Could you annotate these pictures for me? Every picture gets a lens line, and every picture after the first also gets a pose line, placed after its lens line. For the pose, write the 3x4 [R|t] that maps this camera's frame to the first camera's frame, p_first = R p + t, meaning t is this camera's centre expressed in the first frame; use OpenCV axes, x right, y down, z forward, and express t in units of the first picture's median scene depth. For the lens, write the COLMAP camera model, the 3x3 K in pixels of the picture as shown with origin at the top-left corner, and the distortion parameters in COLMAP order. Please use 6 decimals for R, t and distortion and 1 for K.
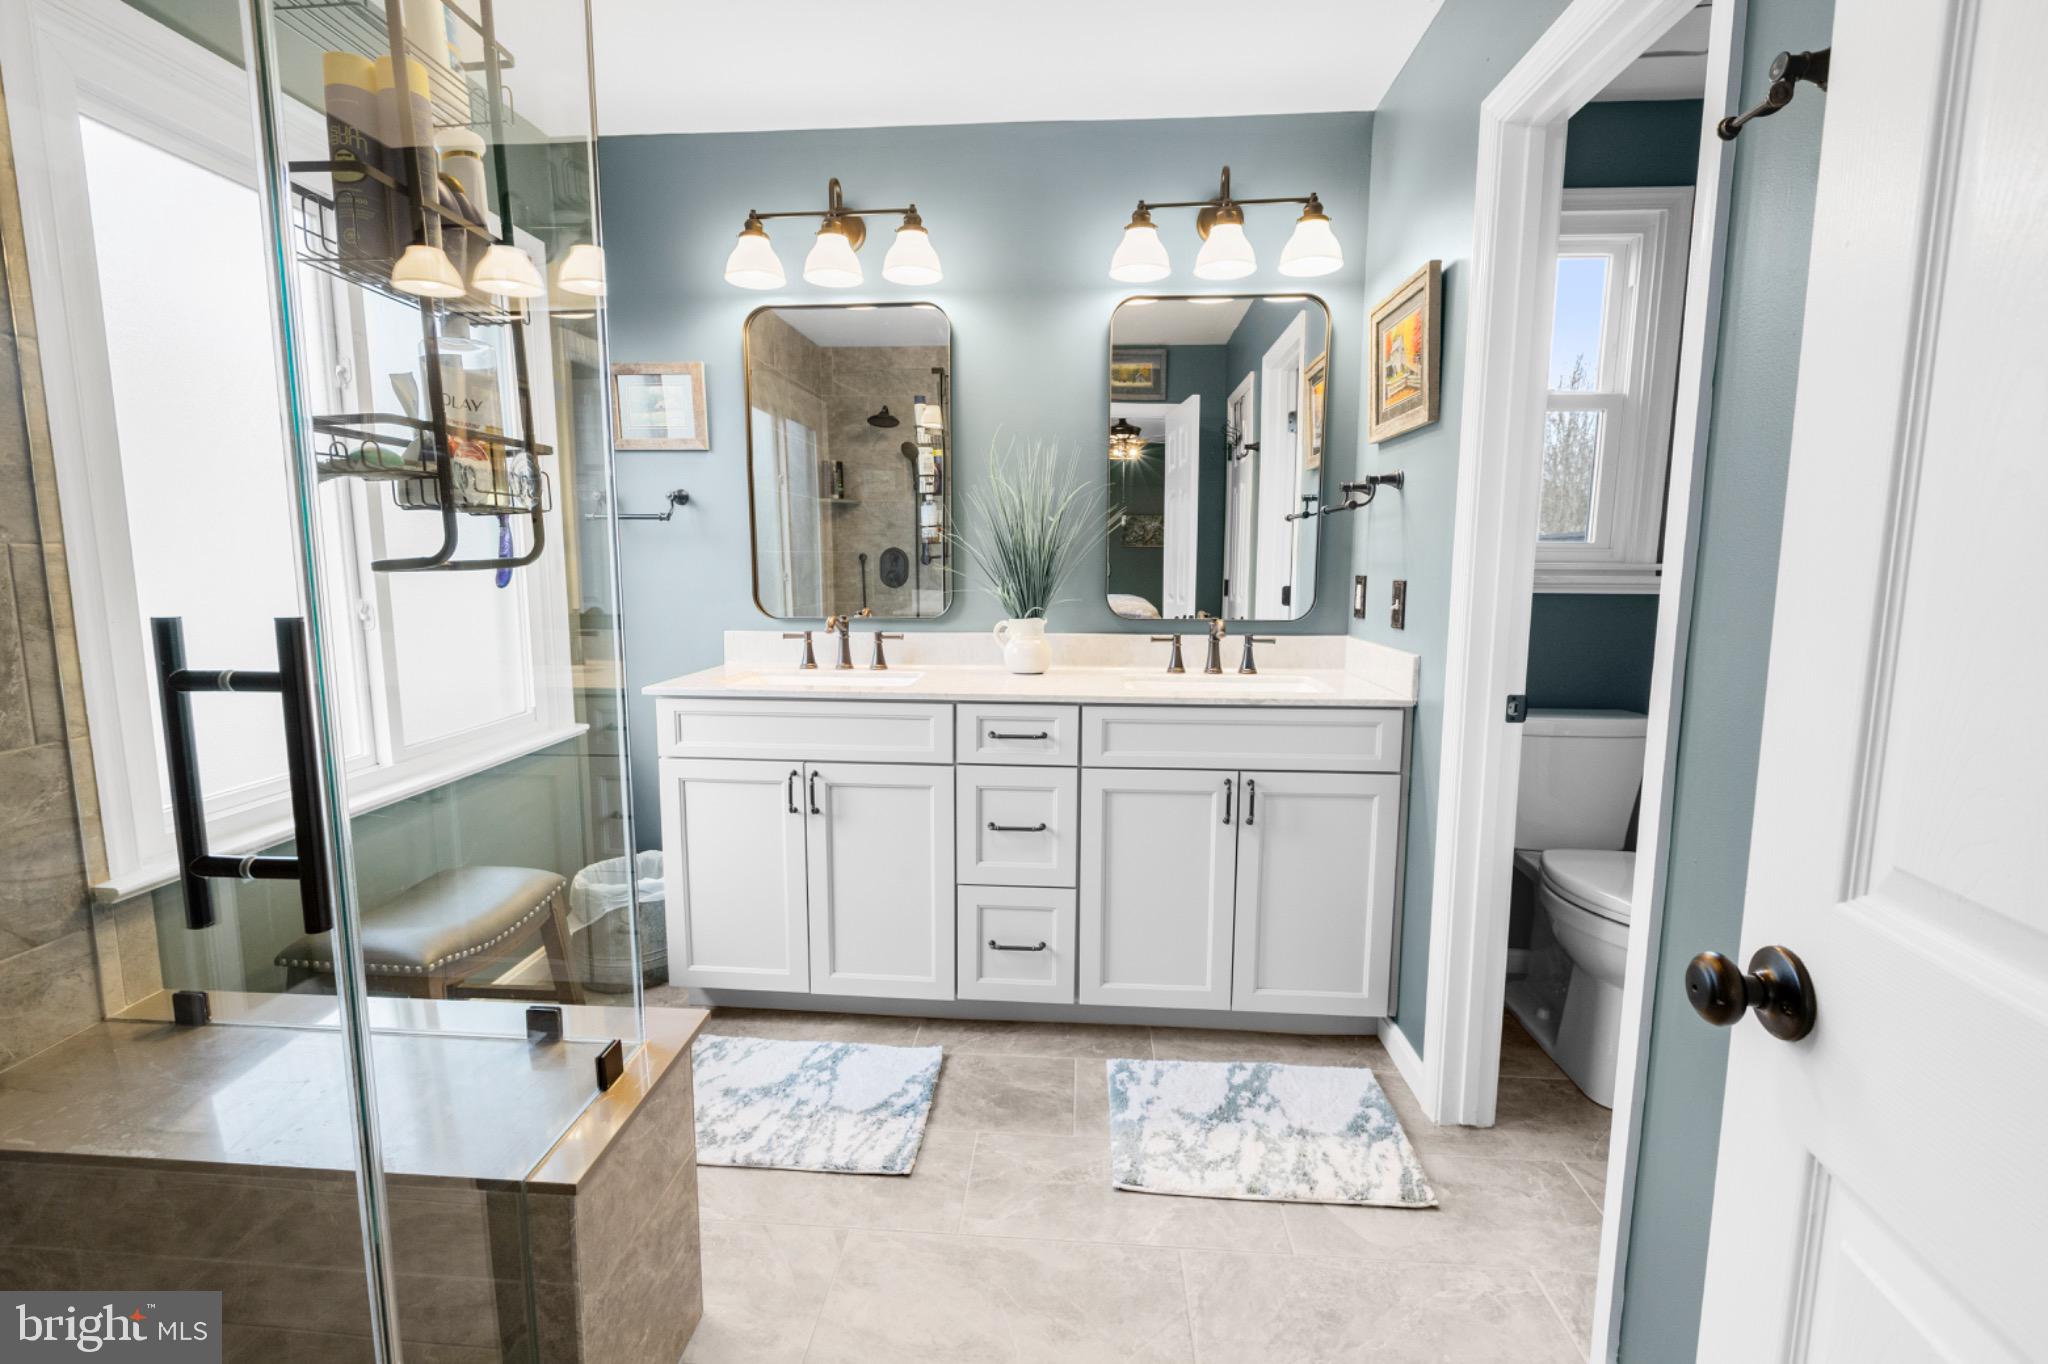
lens RADIAL K [[947.8, 0, 1005.1], [0, 947.8, 689.3], [0, 0, 1]] dist [-0.007879, 0.003808]
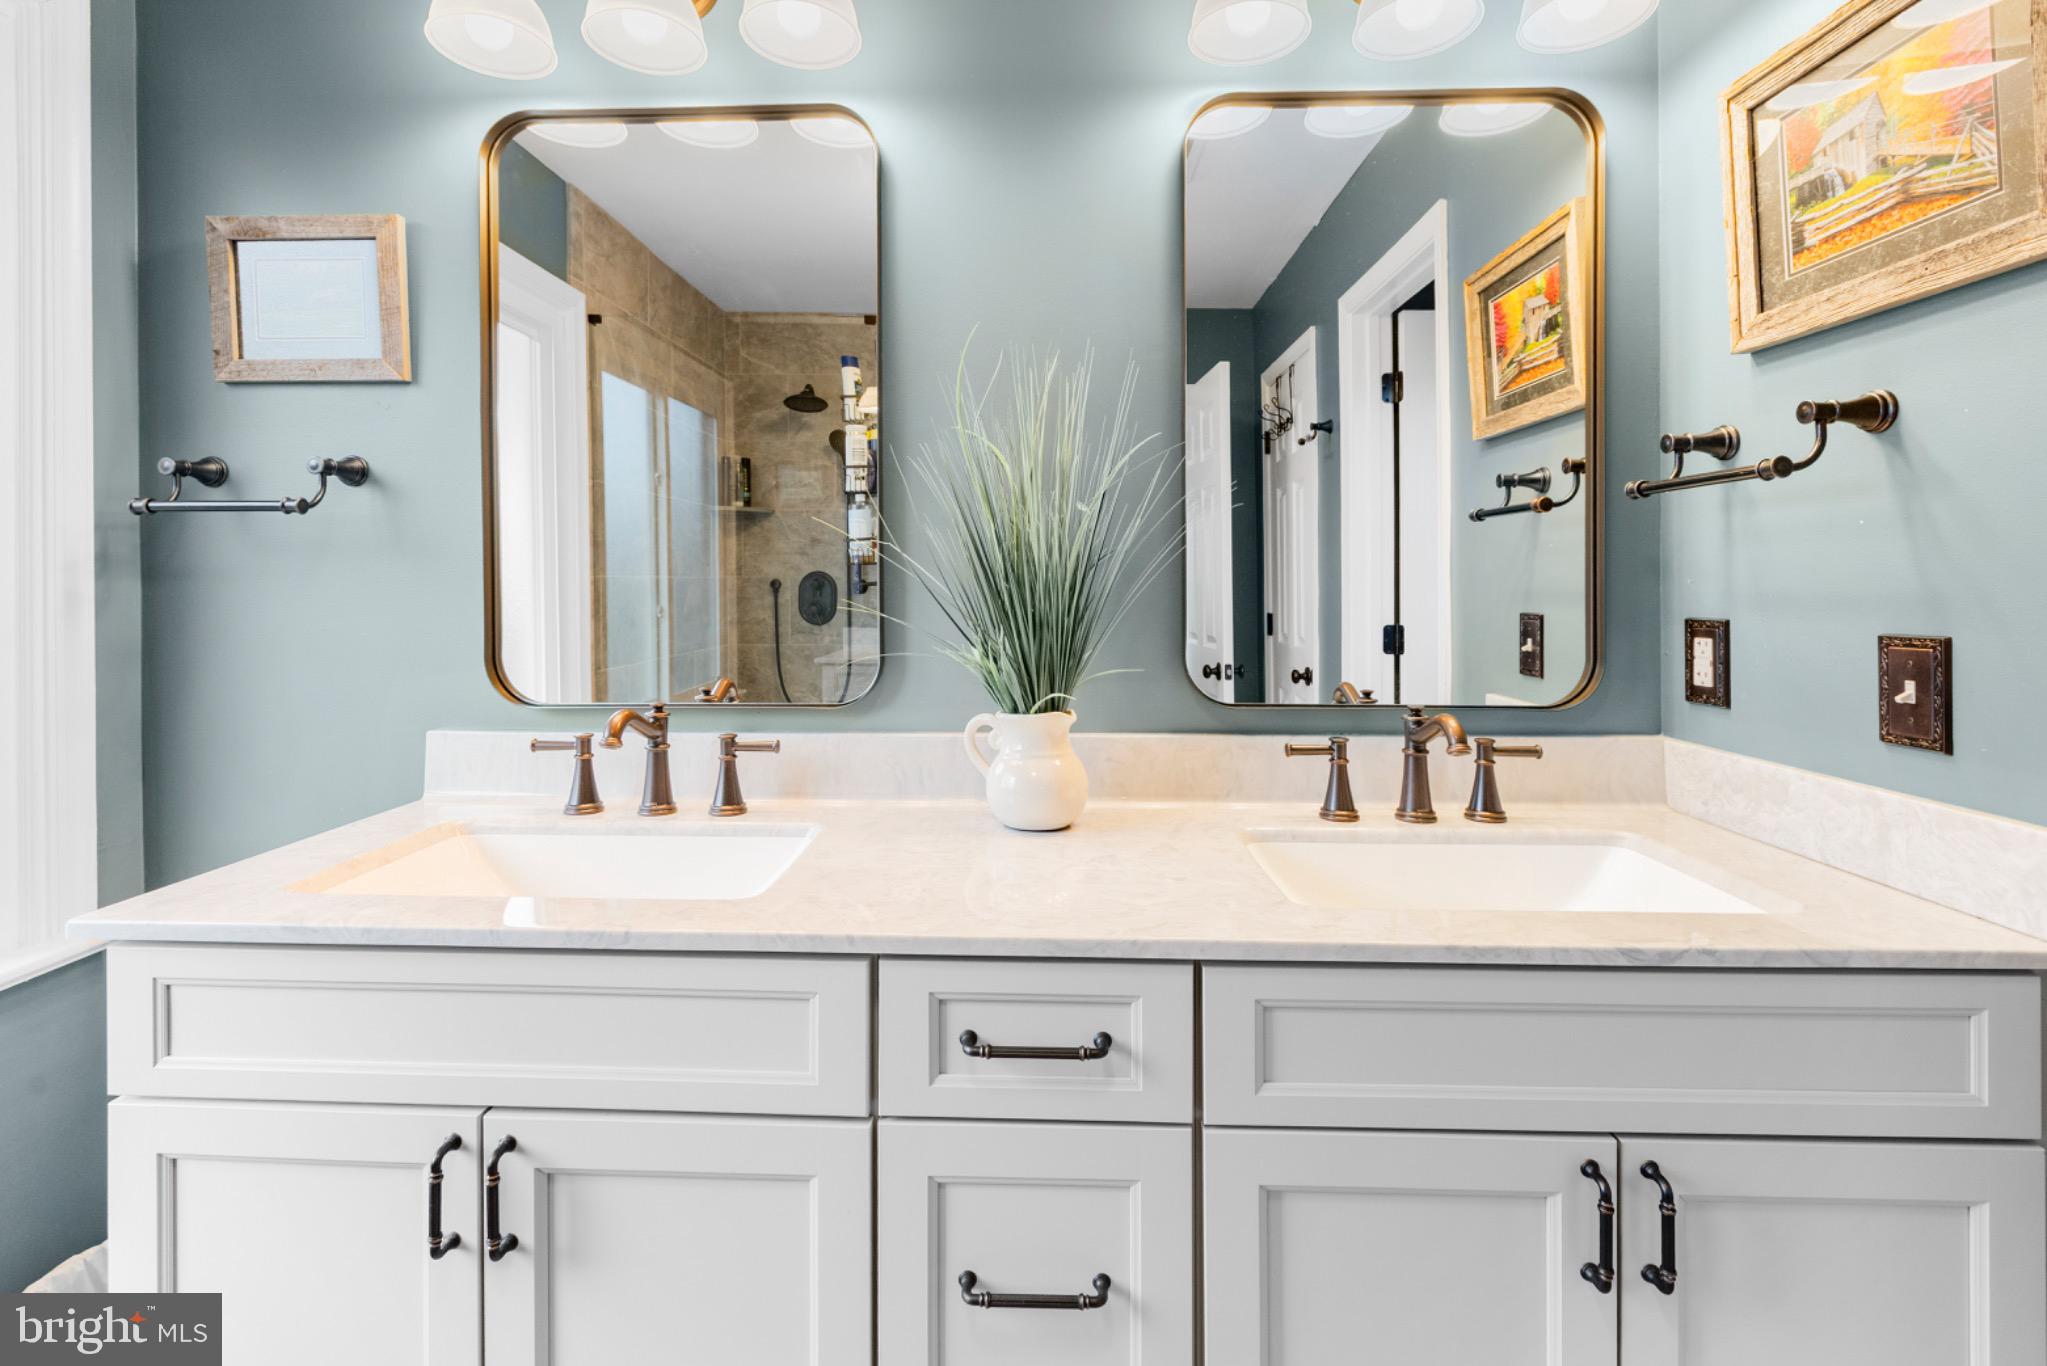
lens RADIAL K [[947.4, 0, 1026.3], [0, 947.4, 591.4], [0, 0, 1]] dist [-0.007879, 0.003808]
pose [[0.997505, -0.003755, 0.070499, -0.013642], [0.012780, 0.991692, -0.127997, -0.068479], [-0.069433, 0.128578, 0.989266, 0.479264]]
